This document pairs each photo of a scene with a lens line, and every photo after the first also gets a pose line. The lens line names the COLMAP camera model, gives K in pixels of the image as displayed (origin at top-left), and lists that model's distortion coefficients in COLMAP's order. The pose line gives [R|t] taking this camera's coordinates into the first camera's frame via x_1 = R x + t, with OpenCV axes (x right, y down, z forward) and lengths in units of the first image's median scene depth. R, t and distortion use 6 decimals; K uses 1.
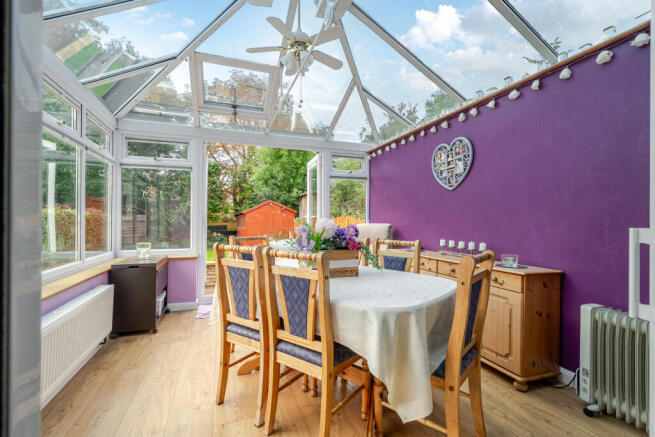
lens RADIAL K [[291.0, 0, 323.4], [0, 291.0, 222.3], [0, 0, 1]] dist [-0.017108, 0.000602]
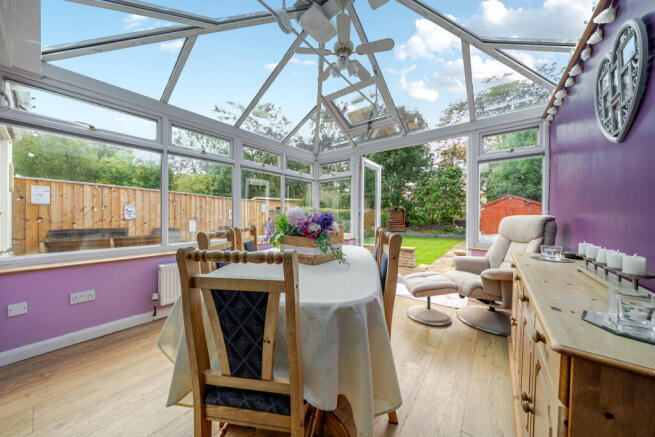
lens RADIAL K [[224.0, 0, 331.4], [0, 224.0, 219.4], [0, 0, 1]] dist [-0.003032, 0.000036]
pose [[0.552152, 0.006916, -0.833715, 0.436575], [-0.003877, 0.999976, 0.005728, 0.020078], [0.833734, 0.000070, 0.552166, 0.327794]]
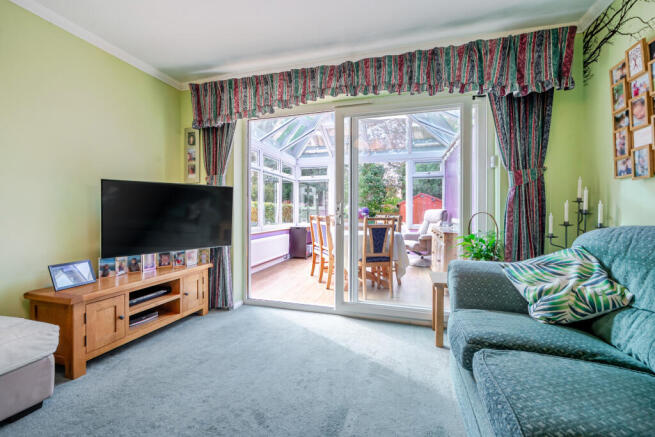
lens RADIAL K [[275.2, 0, 325.5], [0, 275.2, 212.6], [0, 0, 1]] dist [0.001869, 0.000040]
pose [[0.805539, -0.000902, -0.592543, 0.633255], [-0.001254, 0.999994, -0.003227, 0.032922], [0.592542, 0.003343, 0.805533, -0.487131]]
